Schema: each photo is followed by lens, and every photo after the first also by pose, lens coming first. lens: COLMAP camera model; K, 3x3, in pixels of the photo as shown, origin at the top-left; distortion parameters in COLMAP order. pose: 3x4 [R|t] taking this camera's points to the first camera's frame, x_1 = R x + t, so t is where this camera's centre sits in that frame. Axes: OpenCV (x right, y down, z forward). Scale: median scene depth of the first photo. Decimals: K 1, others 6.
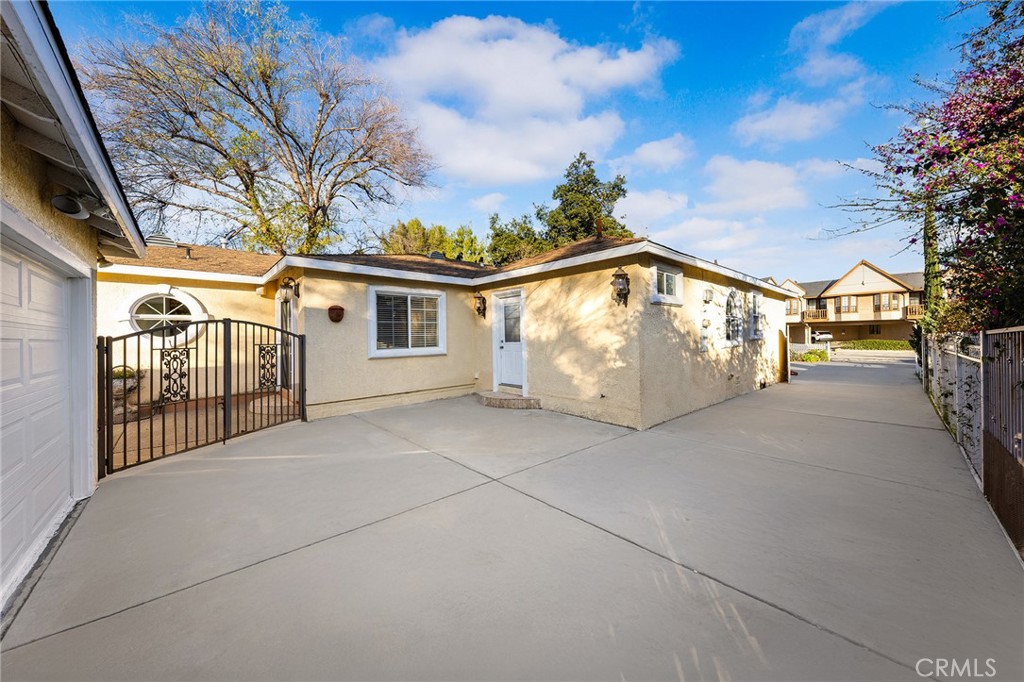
lens RADIAL K [[366.5, 0, 509.3], [0, 366.5, 334.4], [0, 0, 1]] dist [0.000120, -0.000037]
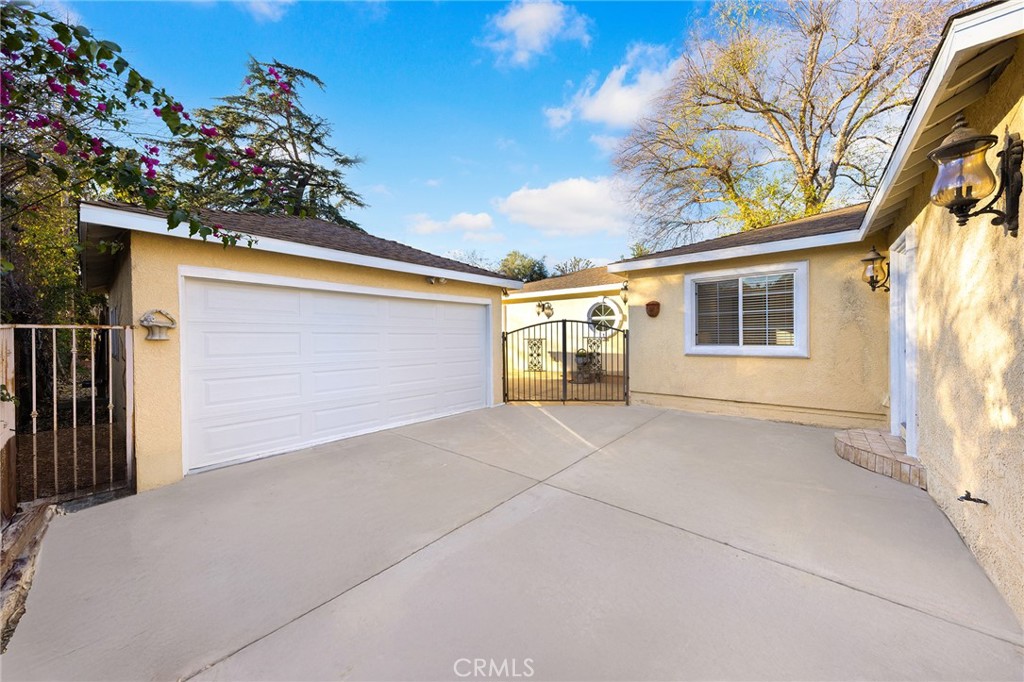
lens RADIAL K [[366.5, 0, 509.3], [0, 366.5, 334.4], [0, 0, 1]] dist [0.000120, -0.000037]
pose [[0.086936, 0.009234, -0.996171, 0.538369], [0.013714, 0.999851, 0.010464, -0.000995], [0.996119, -0.014571, 0.086797, 0.514042]]
